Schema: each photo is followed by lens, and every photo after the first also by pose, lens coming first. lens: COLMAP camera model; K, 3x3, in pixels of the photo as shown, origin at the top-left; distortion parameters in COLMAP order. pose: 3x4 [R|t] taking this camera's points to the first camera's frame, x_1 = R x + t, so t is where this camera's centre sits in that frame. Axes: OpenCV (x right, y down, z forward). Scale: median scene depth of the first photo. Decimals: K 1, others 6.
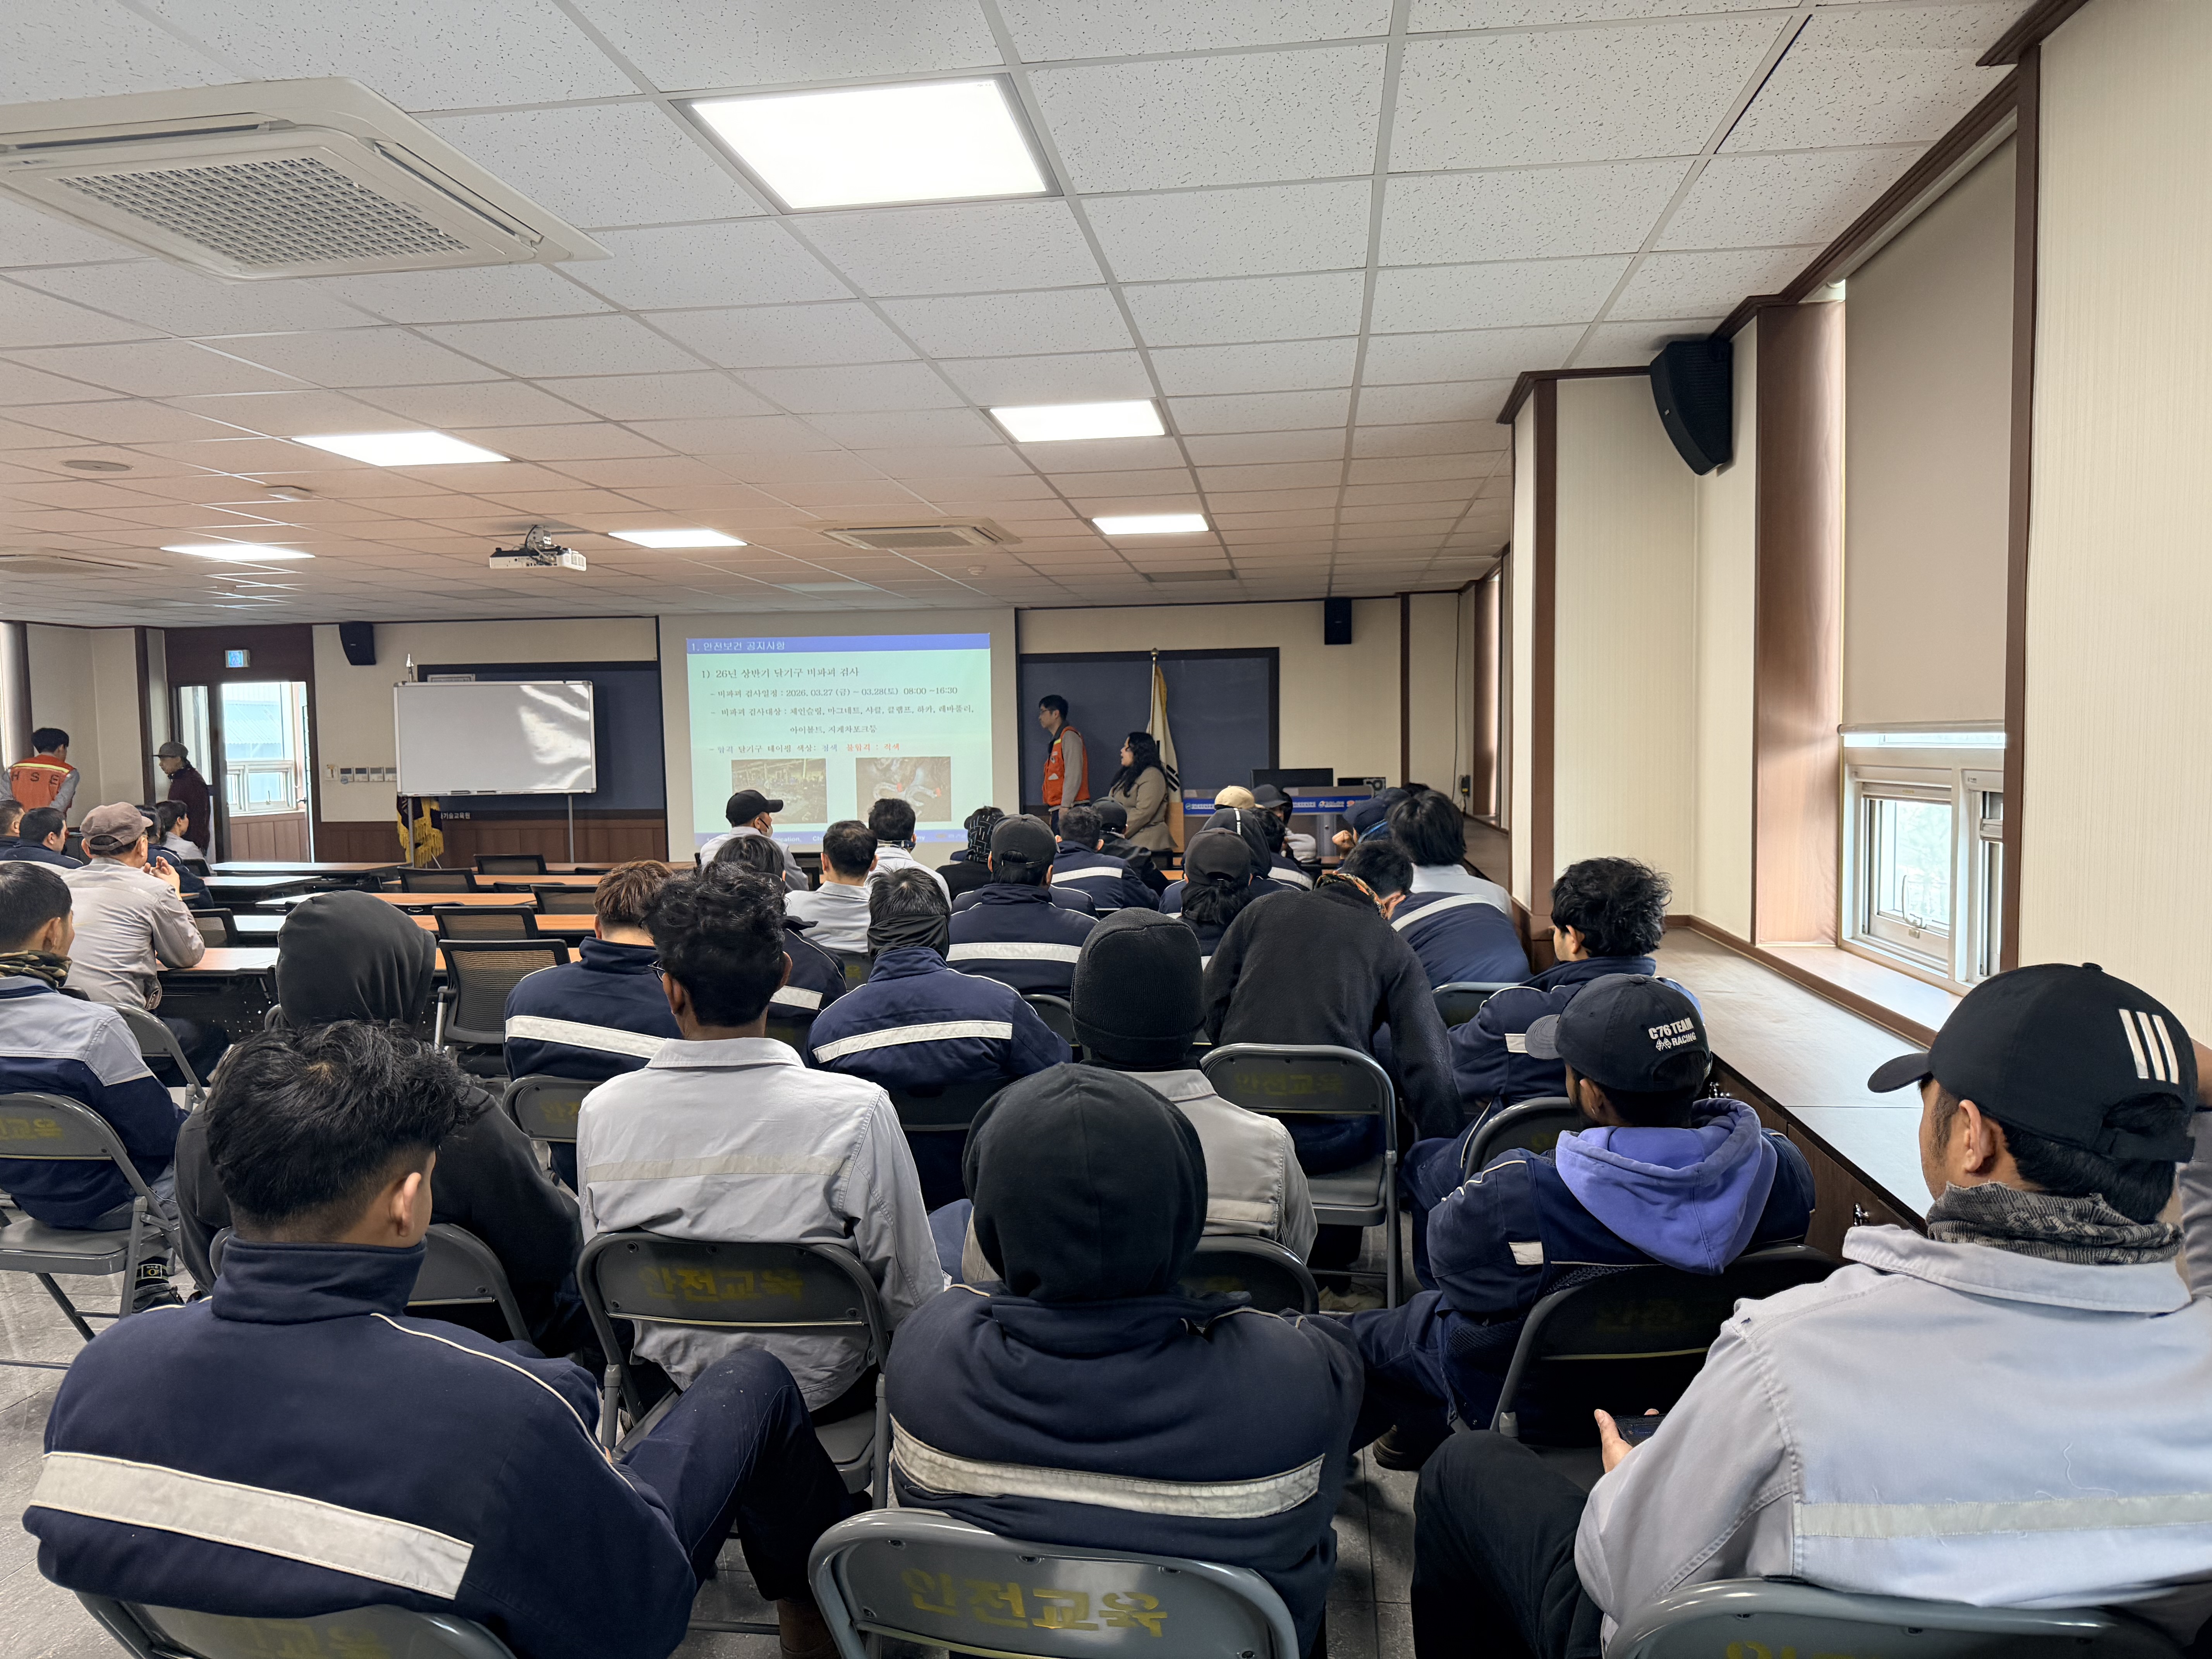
lens RADIAL K [[1555.7, 0, 1104.7], [0, 1555.7, 829.1], [0, 0, 1]] dist [0.041212, -0.052845]
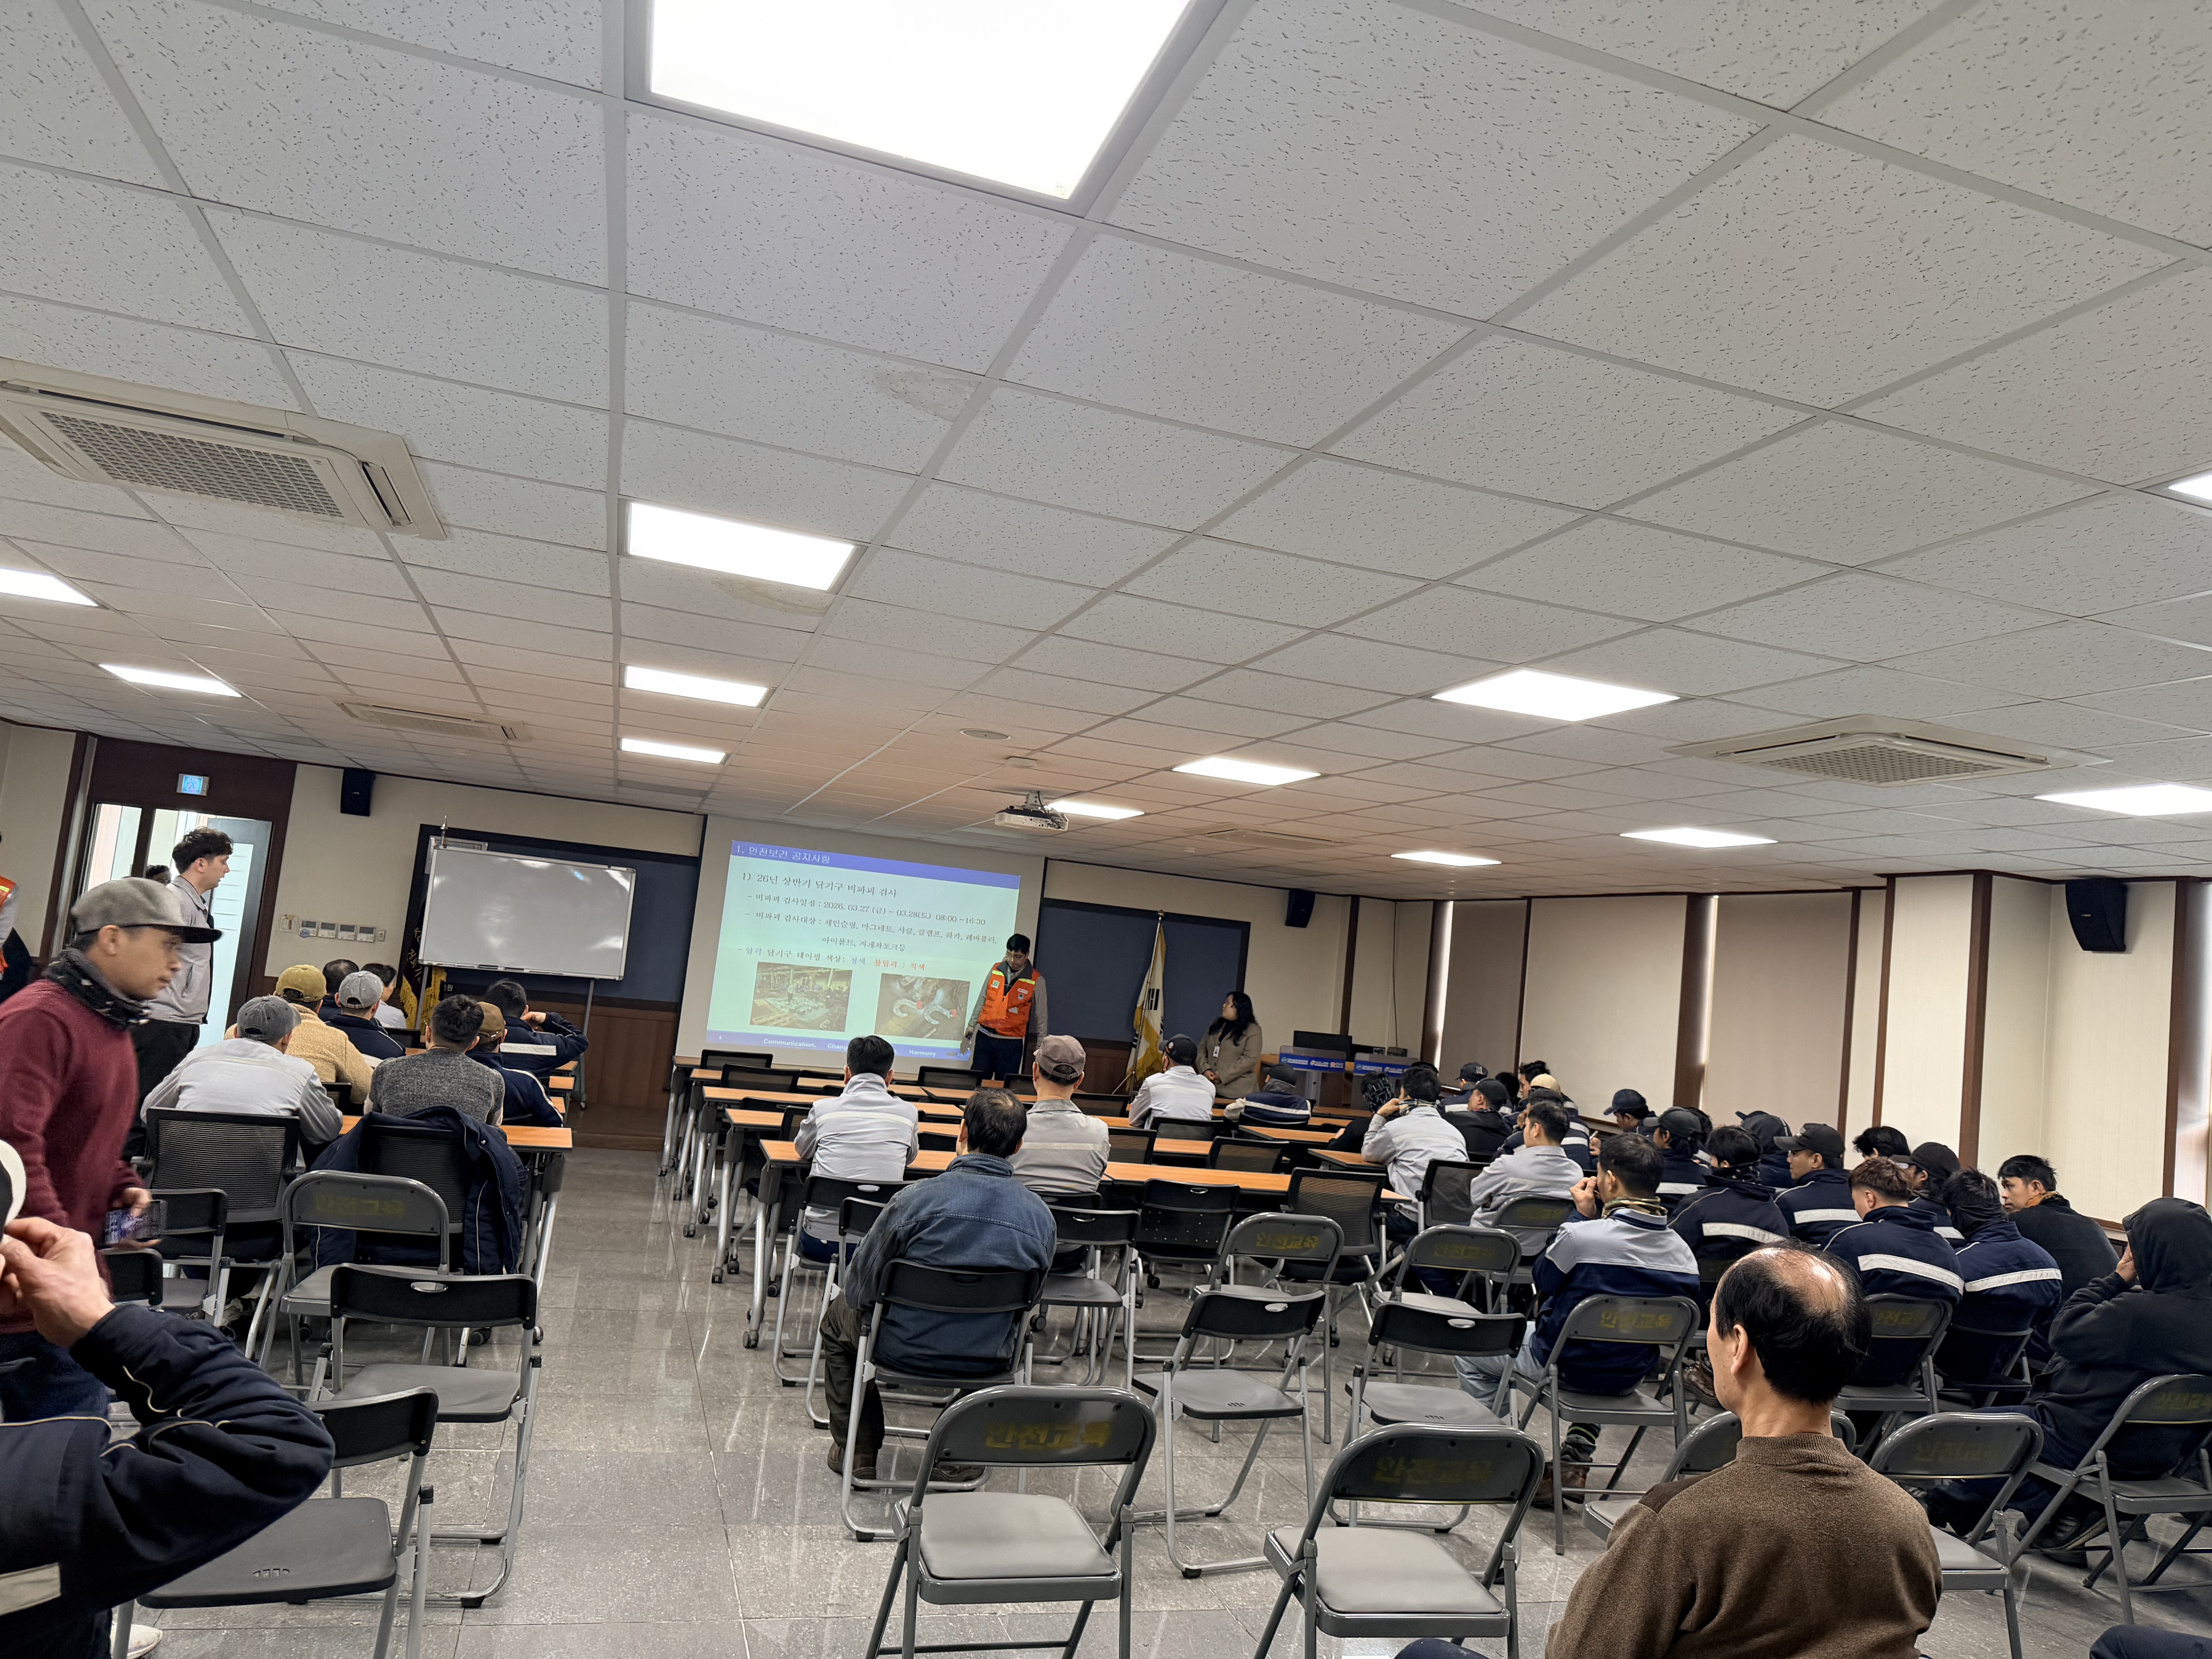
lens RADIAL K [[1555.7, 0, 1121.8], [0, 1555.7, 830.9], [0, 0, 1]] dist [0.041212, -0.052845]
pose [[0.888789, 0.147416, 0.433961, -0.532089], [-0.092105, 0.984993, -0.145961, -0.001164], [-0.448966, 0.089759, 0.889029, -0.034564]]
